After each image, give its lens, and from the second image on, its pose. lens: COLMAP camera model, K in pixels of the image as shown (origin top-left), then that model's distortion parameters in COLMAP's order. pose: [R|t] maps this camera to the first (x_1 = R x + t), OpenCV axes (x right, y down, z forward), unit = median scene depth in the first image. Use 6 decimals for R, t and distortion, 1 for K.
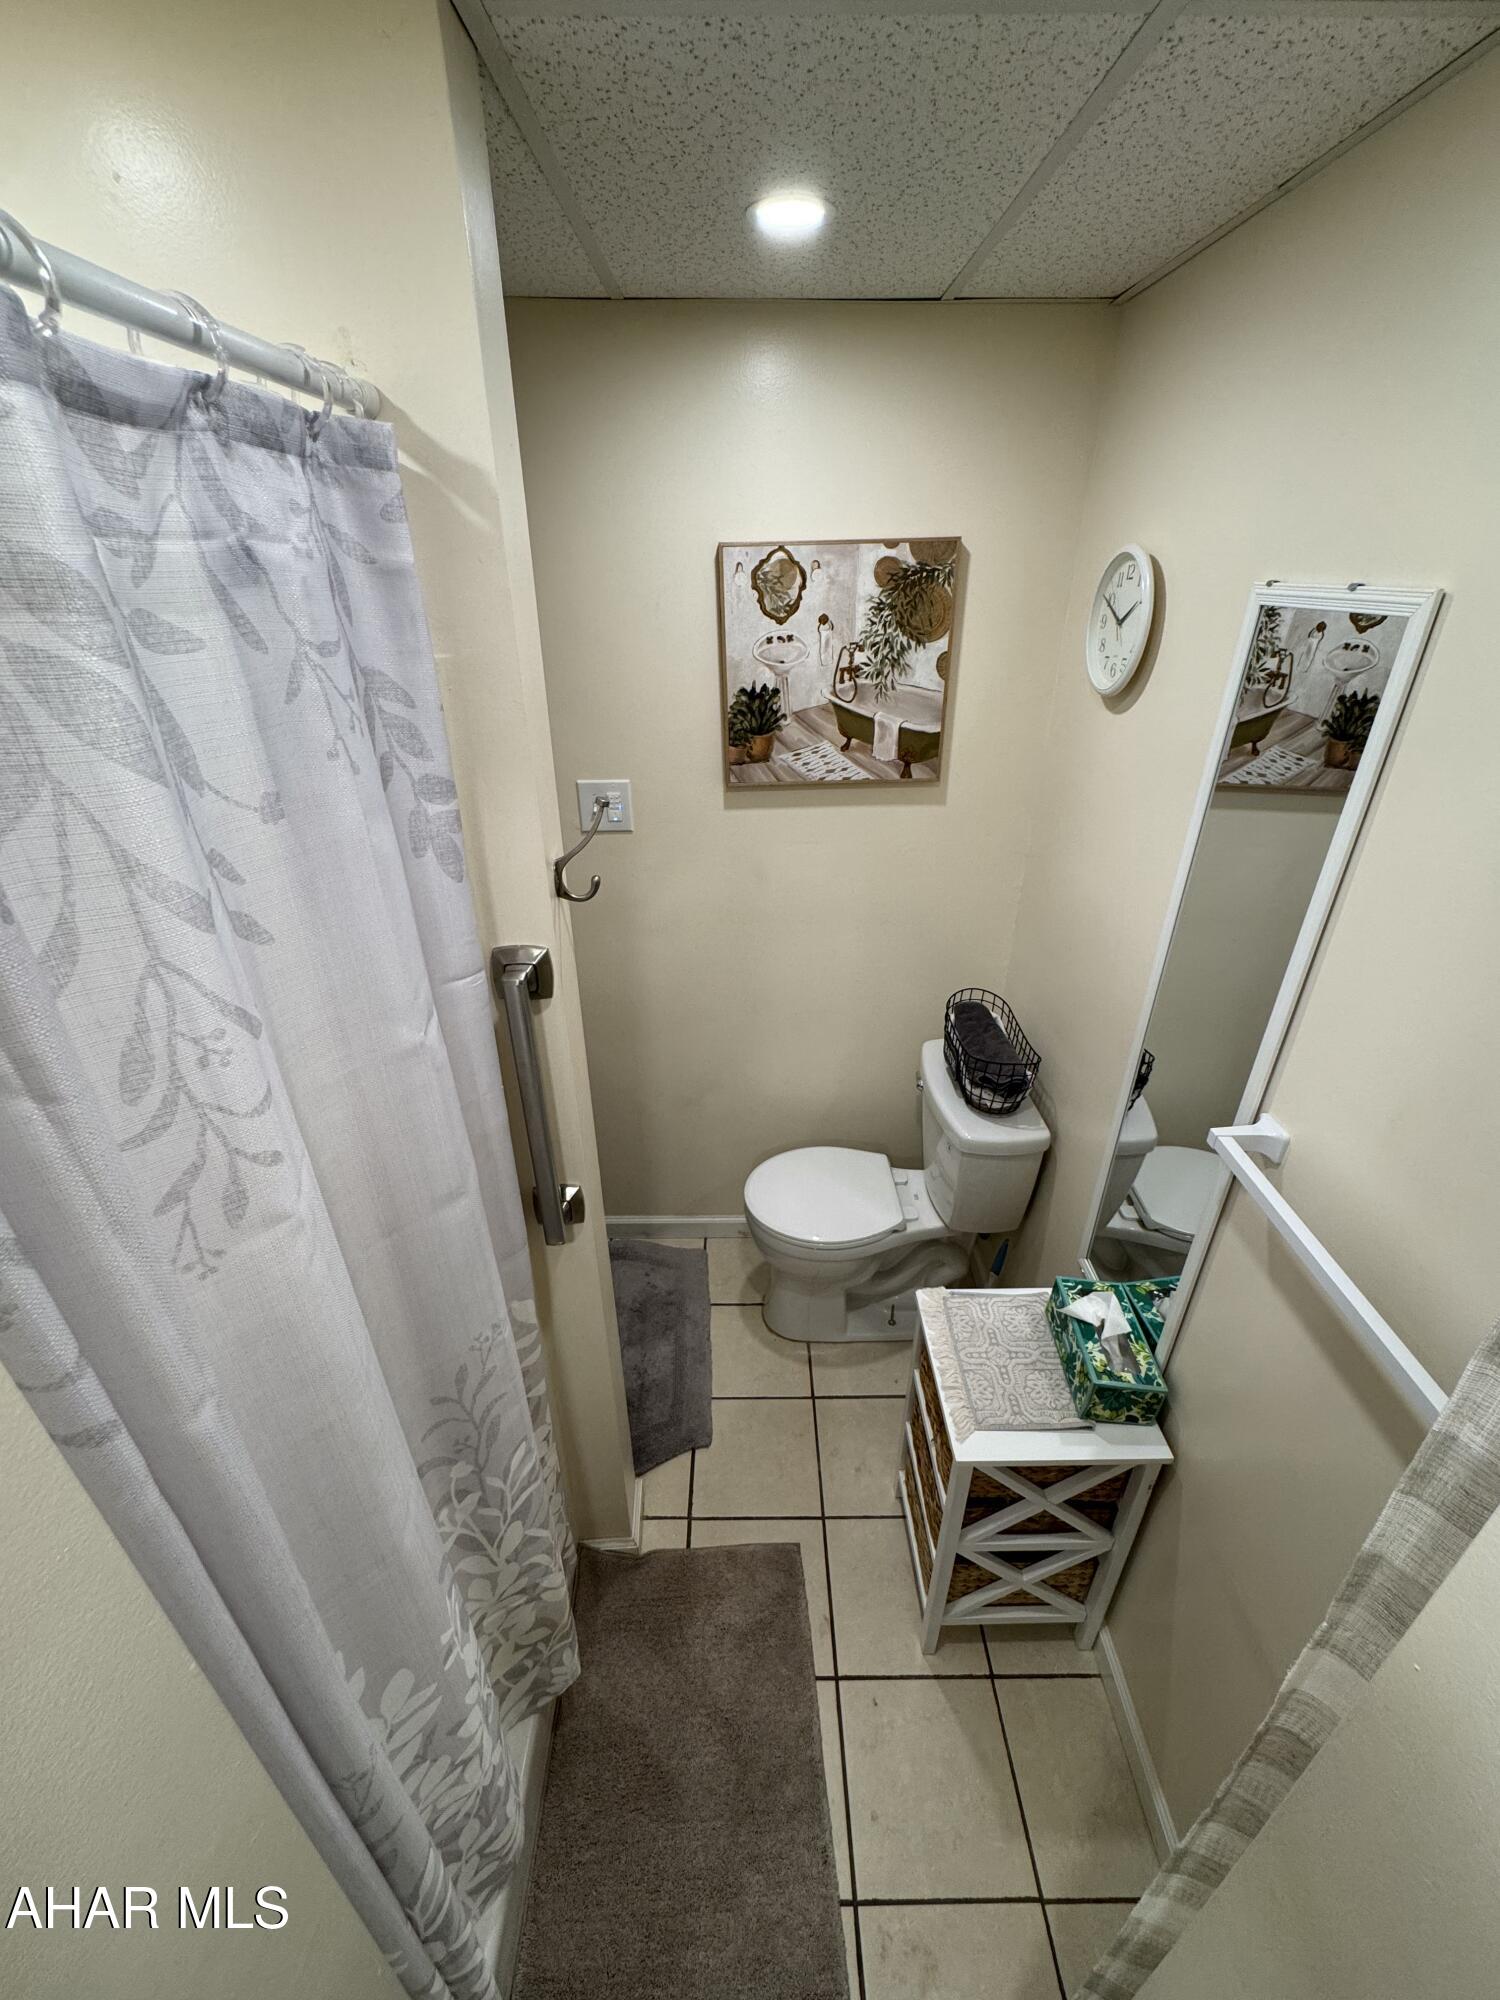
lens RADIAL K [[798.5, 0, 759.9], [0, 798.5, 996.7], [0, 0, 1]] dist [-0.002822, 0.000151]
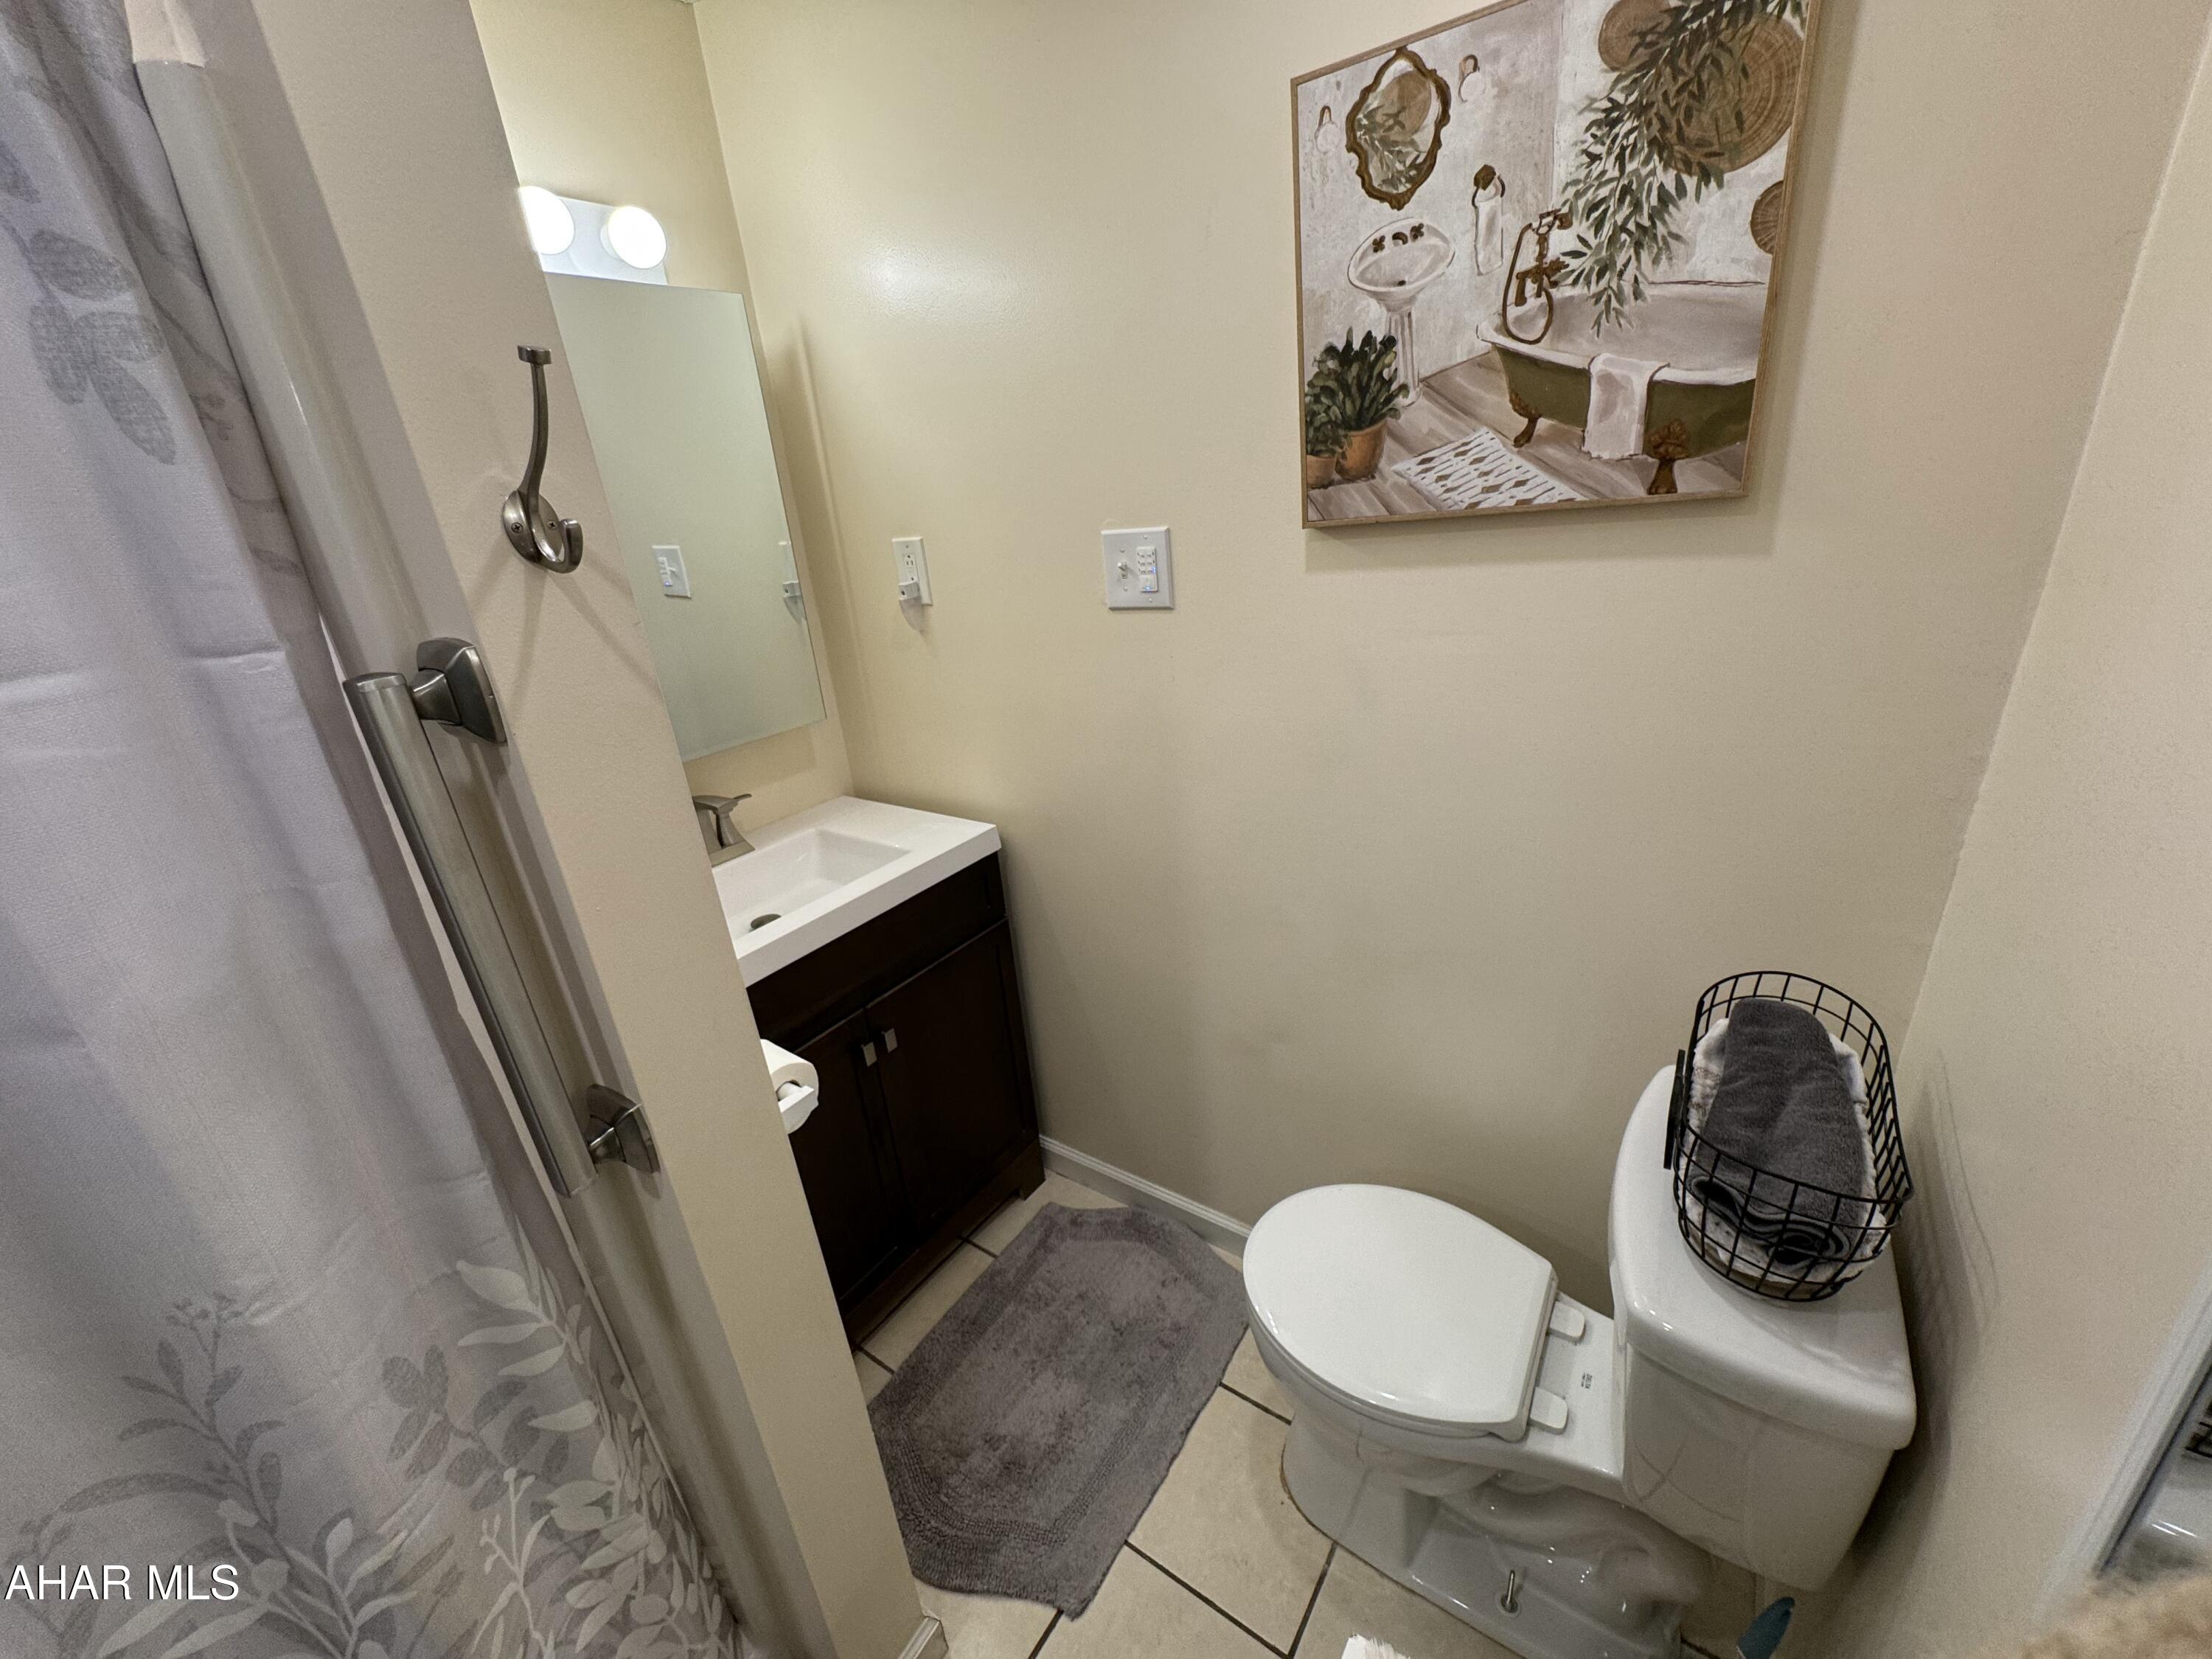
lens RADIAL K [[883.2, 0, 1097.2], [0, 883.2, 824.8], [0, 0, 1]] dist [-0.002822, 0.000151]
pose [[0.810544, 0.148401, -0.566564, 0.249686], [-0.195039, 0.980544, -0.022193, -0.006170], [0.552248, 0.128490, 0.823719, 0.435434]]
